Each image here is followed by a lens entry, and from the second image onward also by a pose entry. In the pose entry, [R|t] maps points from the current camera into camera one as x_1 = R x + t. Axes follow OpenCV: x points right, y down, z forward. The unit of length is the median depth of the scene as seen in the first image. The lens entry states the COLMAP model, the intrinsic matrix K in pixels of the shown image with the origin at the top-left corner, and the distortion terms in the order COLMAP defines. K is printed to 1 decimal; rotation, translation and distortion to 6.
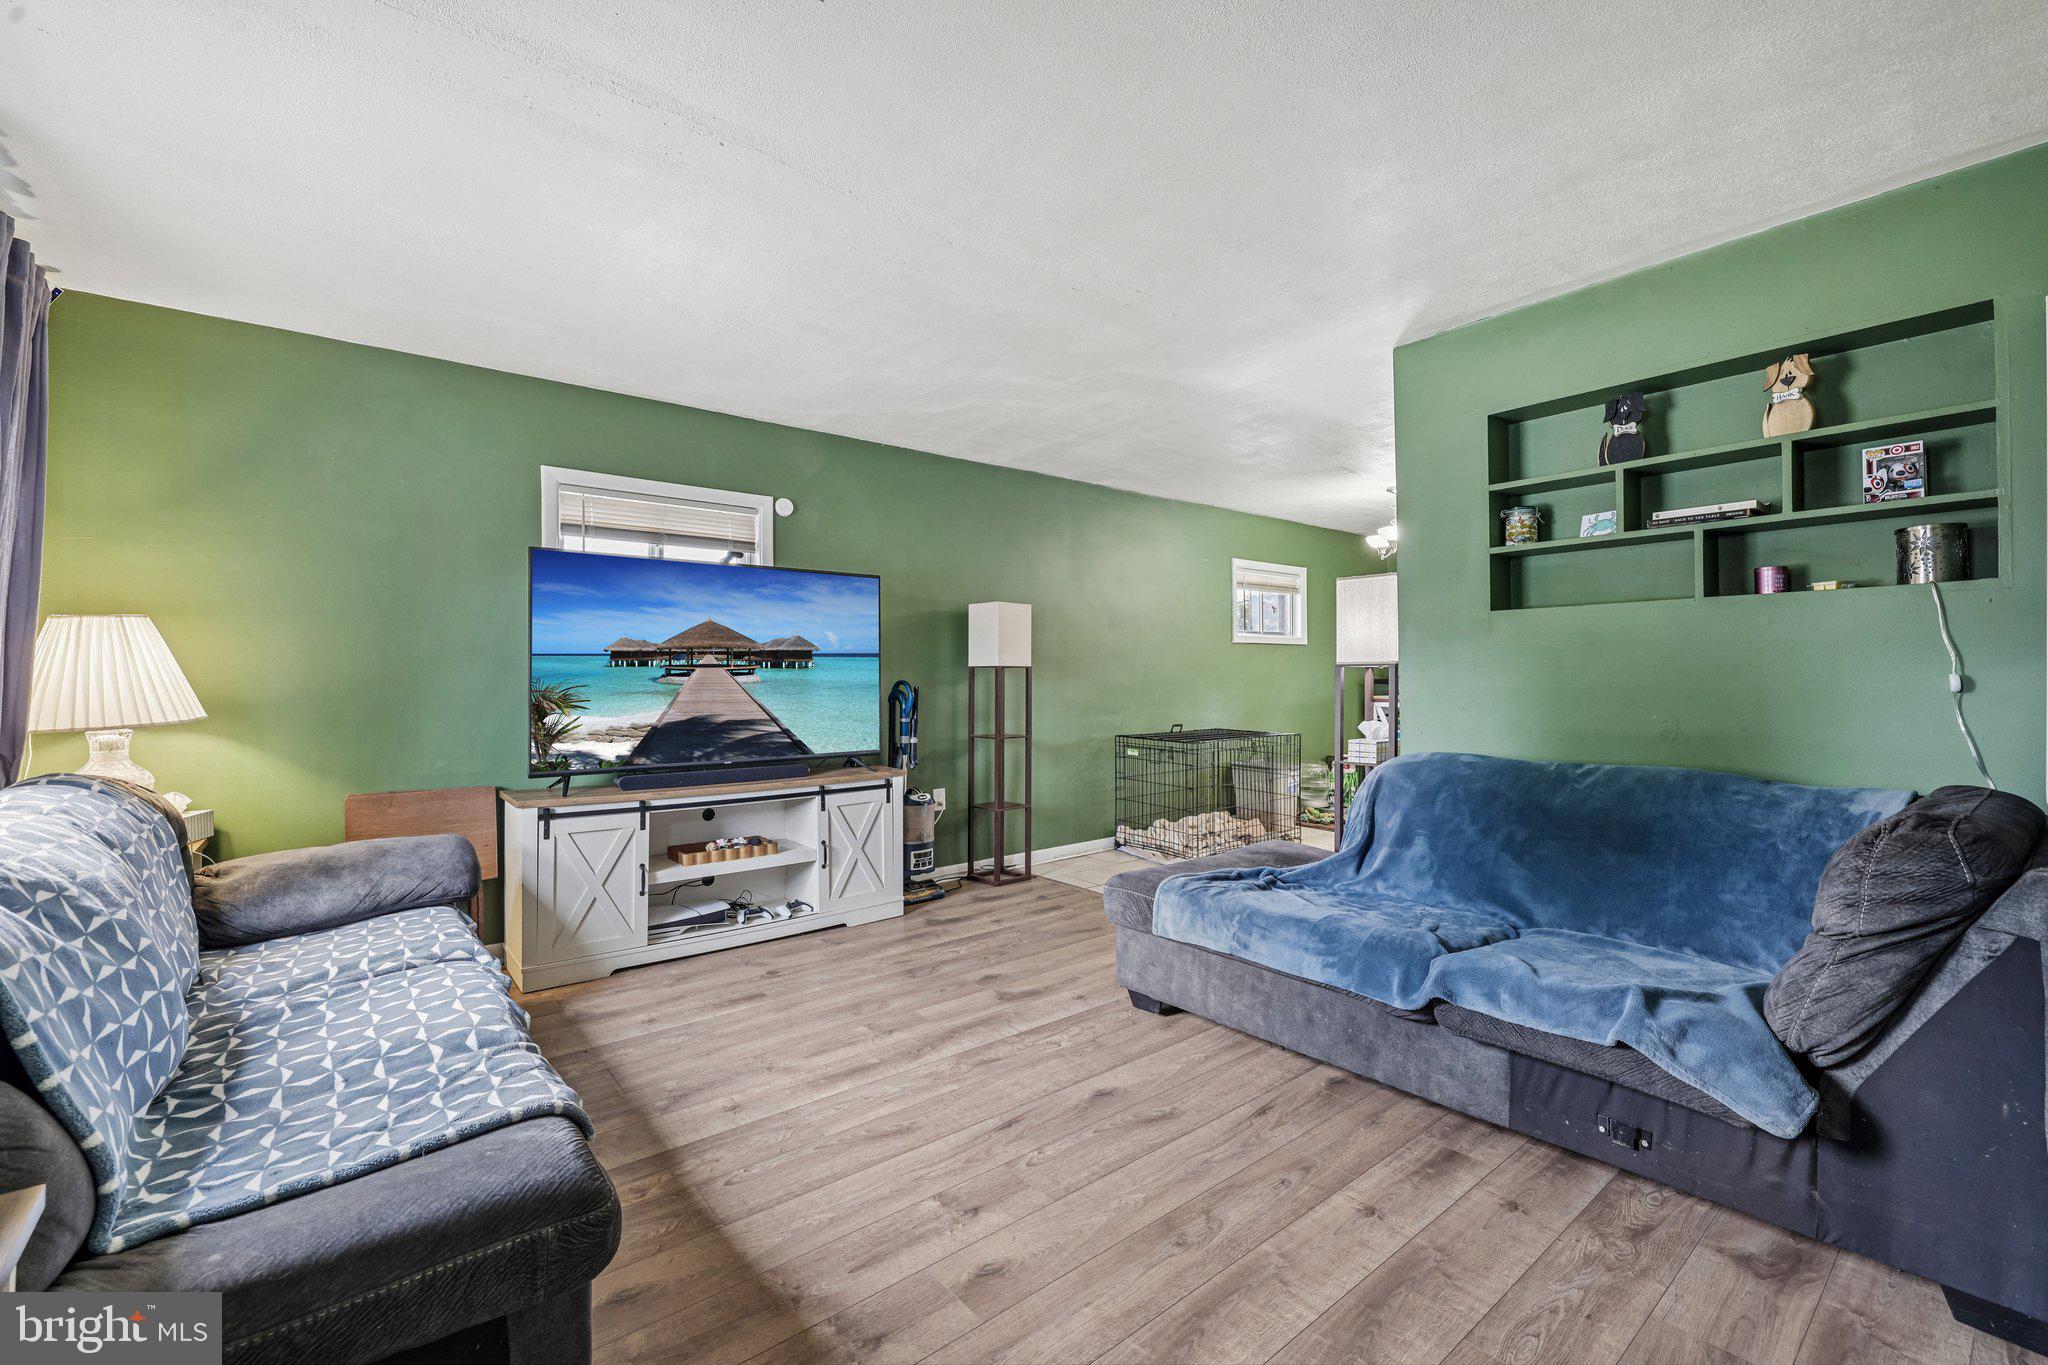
lens RADIAL K [[862.3, 0, 1010.0], [0, 862.3, 667.3], [0, 0, 1]] dist [-0.001624, 0.000686]
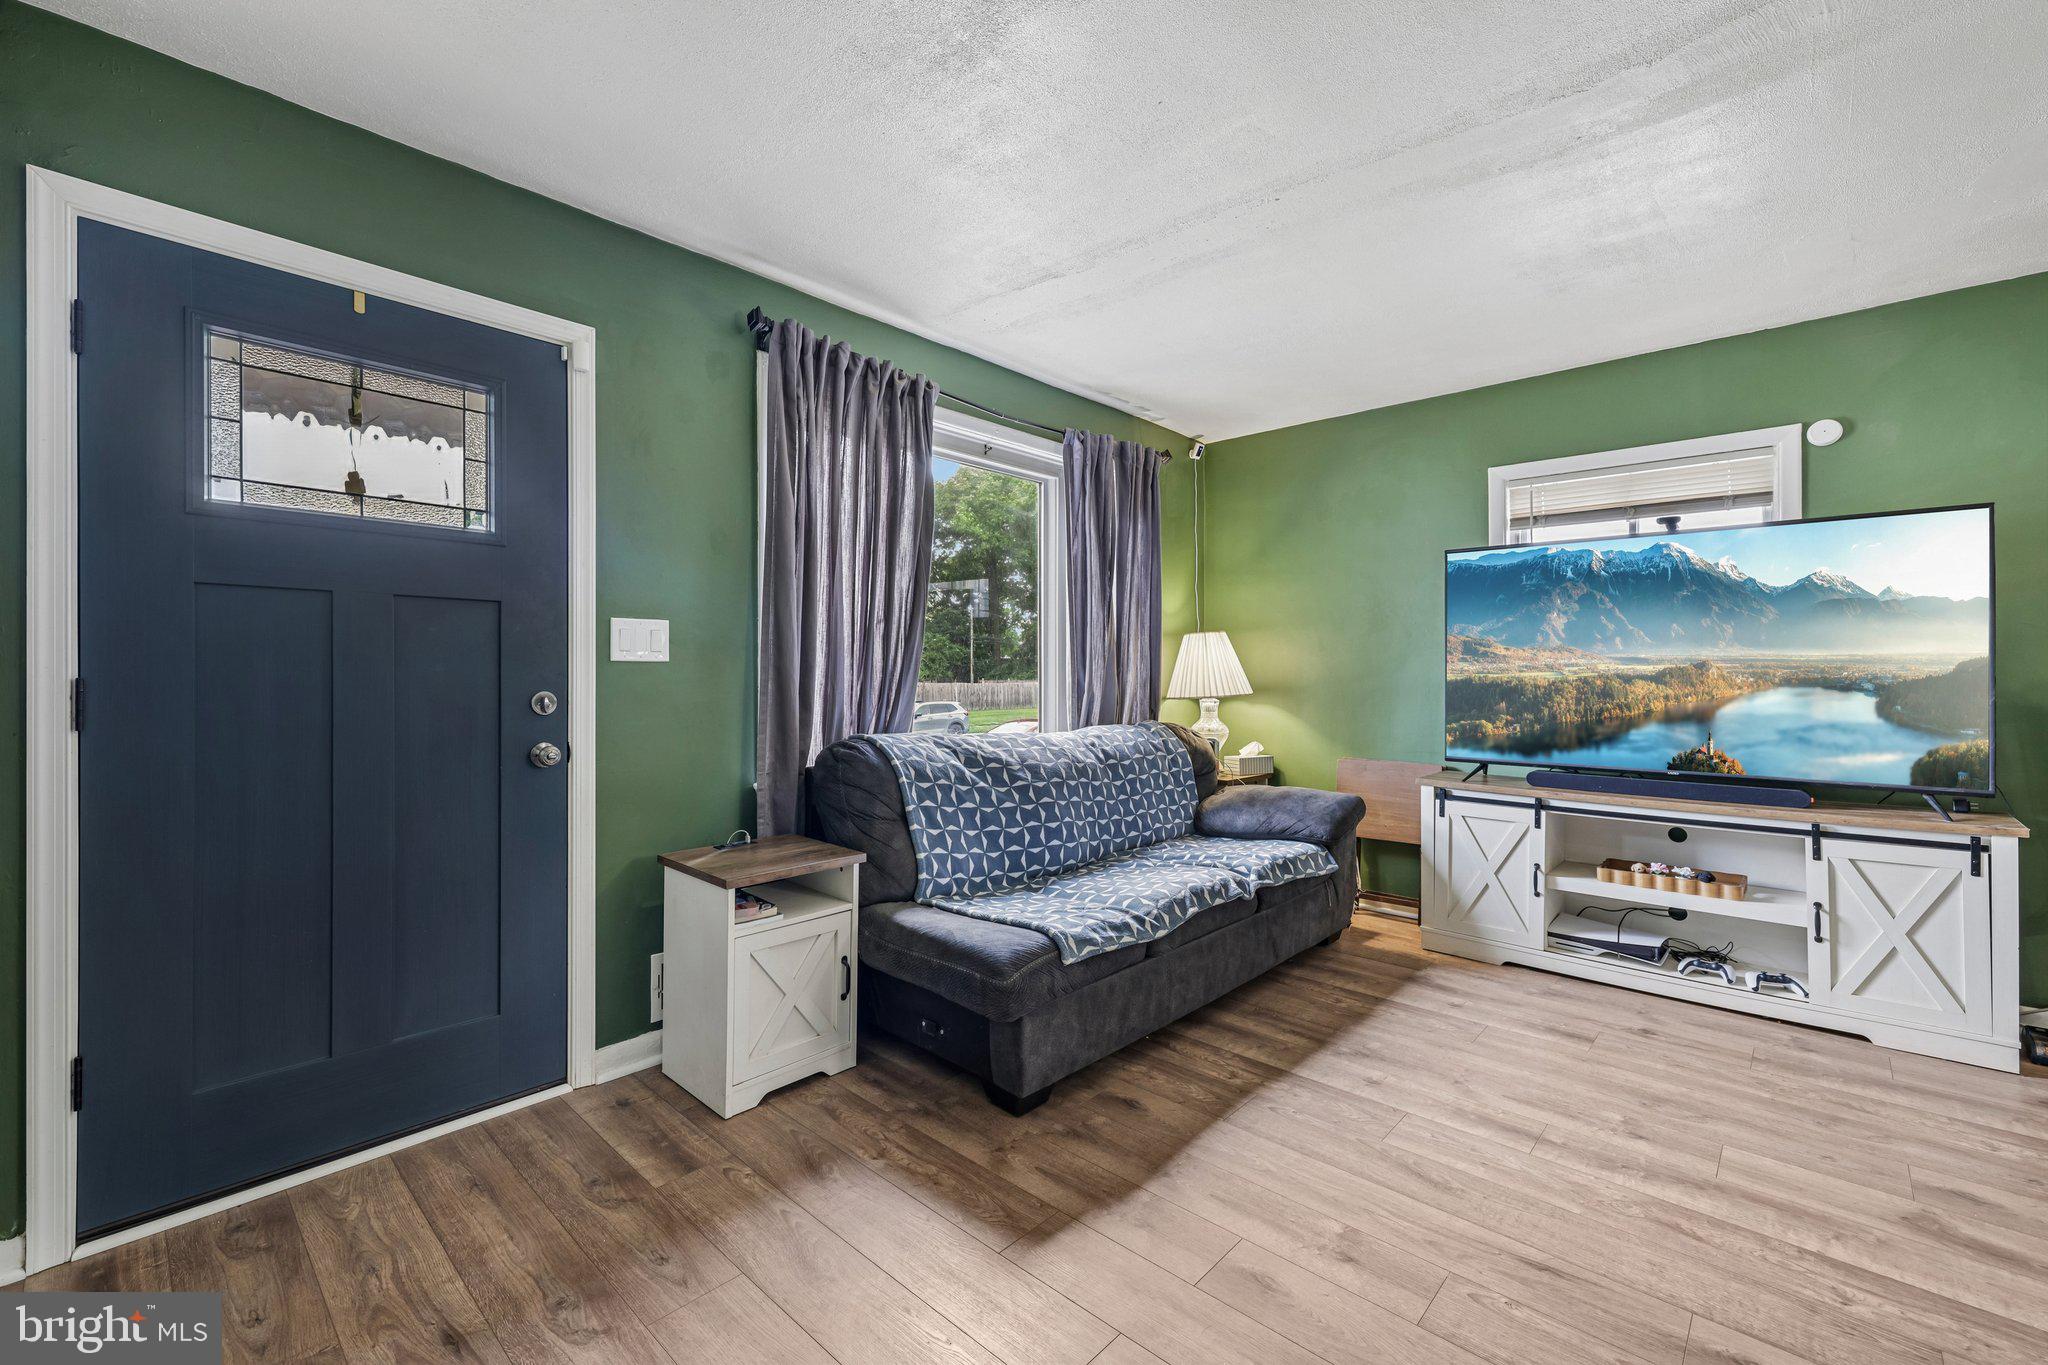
lens RADIAL K [[862.3, 0, 1018.3], [0, 862.3, 665.8], [0, 0, 1]] dist [-0.001624, 0.000686]
pose [[0.141364, -0.001119, -0.989957, 0.451500], [0.008261, 0.999966, 0.000049, 0.002999], [0.989923, -0.008185, 0.141368, 0.300178]]
